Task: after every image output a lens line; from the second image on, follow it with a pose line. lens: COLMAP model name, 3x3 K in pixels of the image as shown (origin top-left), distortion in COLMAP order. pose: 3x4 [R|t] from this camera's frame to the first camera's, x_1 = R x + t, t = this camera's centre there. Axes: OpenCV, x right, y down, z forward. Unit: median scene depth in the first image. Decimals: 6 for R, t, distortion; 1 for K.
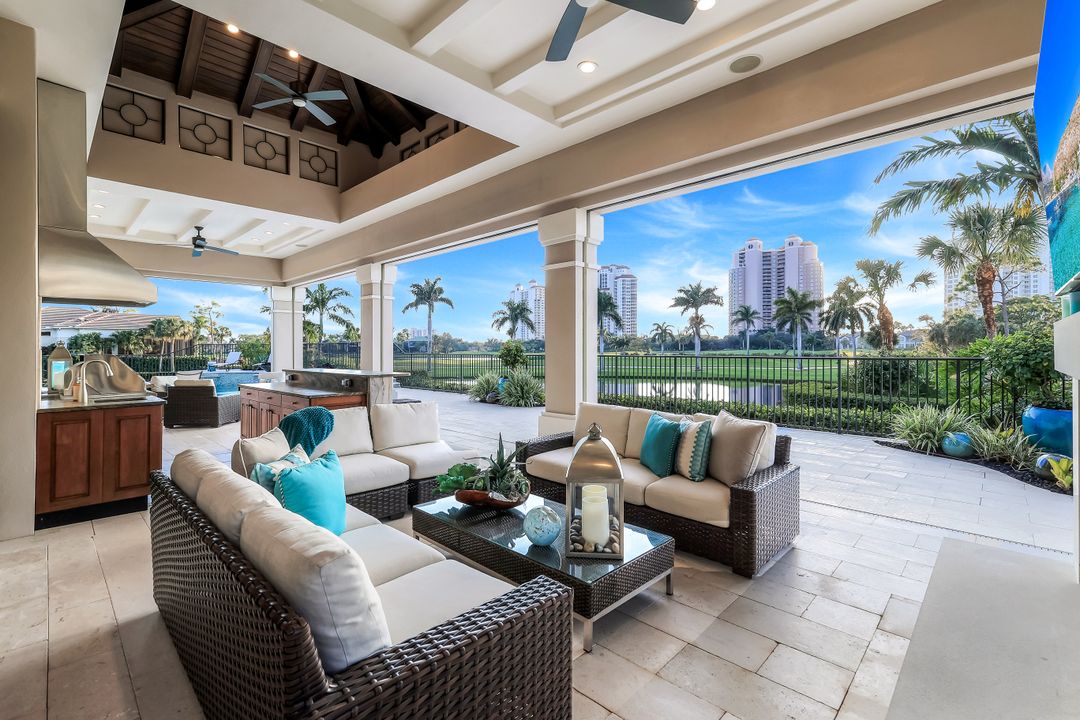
lens RADIAL K [[483.9, 0, 538.5], [0, 483.9, 335.6], [0, 0, 1]] dist [-0.001243, -0.000458]
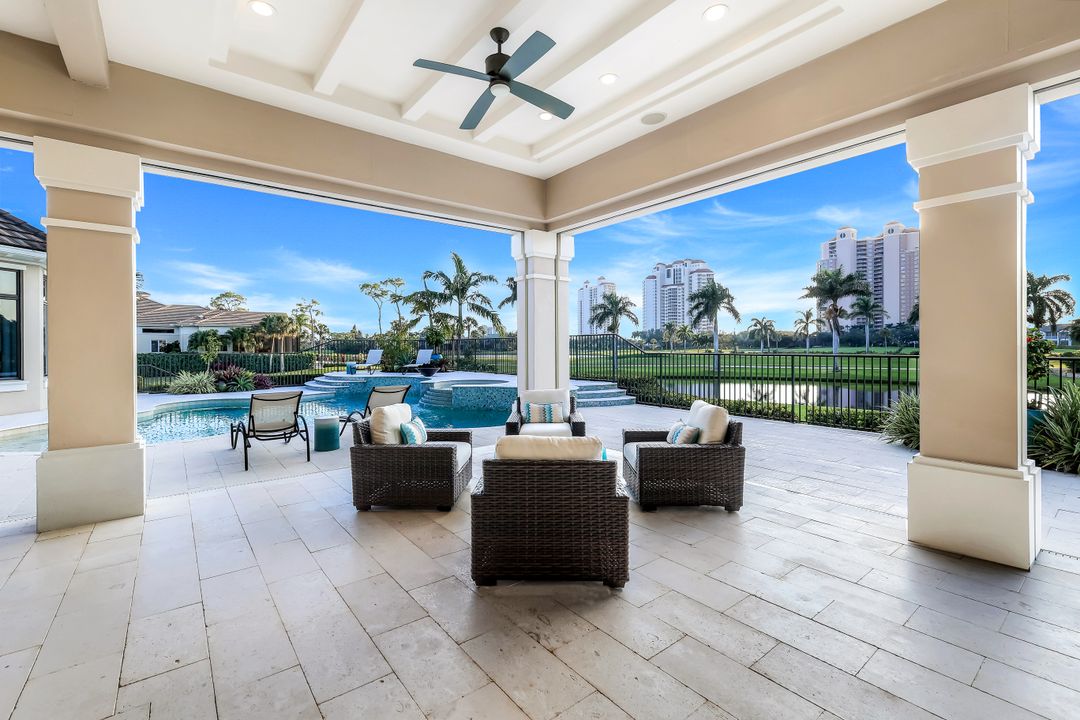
lens RADIAL K [[483.9, 0, 538.5], [0, 483.9, 335.6], [0, 0, 1]] dist [-0.001243, -0.000458]
pose [[0.989540, -0.002445, -0.144236, -0.071714], [0.003253, 0.999980, 0.005368, 0.002254], [0.144221, -0.005781, 0.989529, 0.071584]]
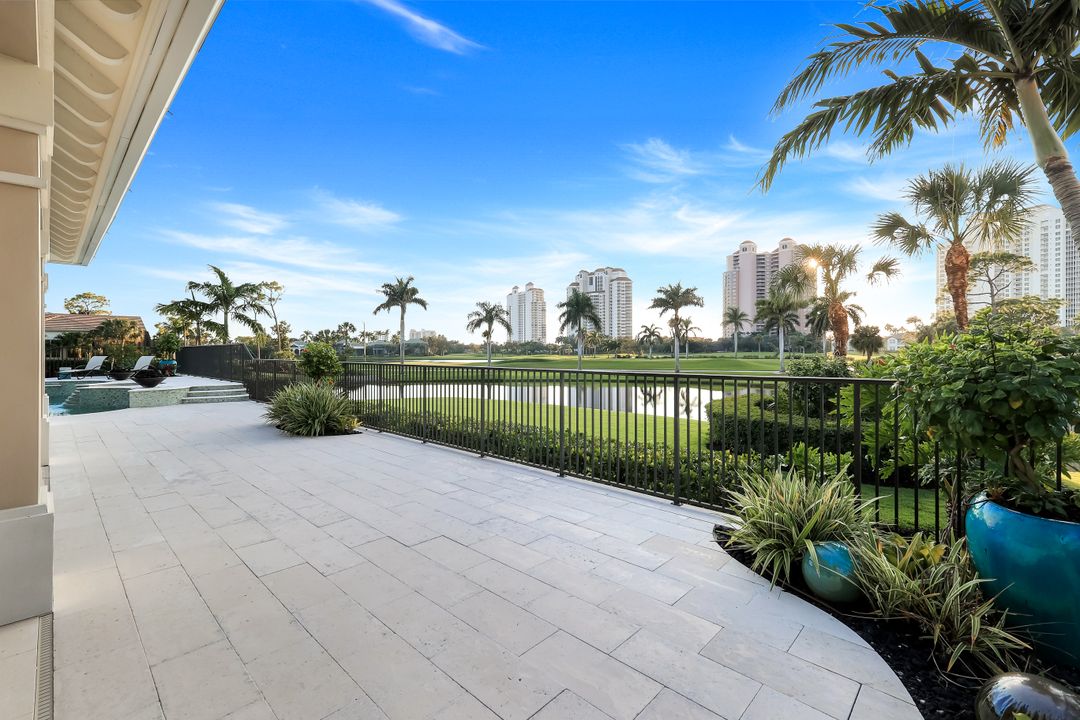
lens RADIAL K [[481.0, 0, 536.6], [0, 481.0, 338.9], [0, 0, 1]] dist [-0.001712, 0.000484]
pose [[0.999990, 0.000648, 0.004400, 0.043922], [-0.000658, 0.999997, 0.002377, 0.000198], [-0.004398, -0.002380, 0.999987, 0.040759]]
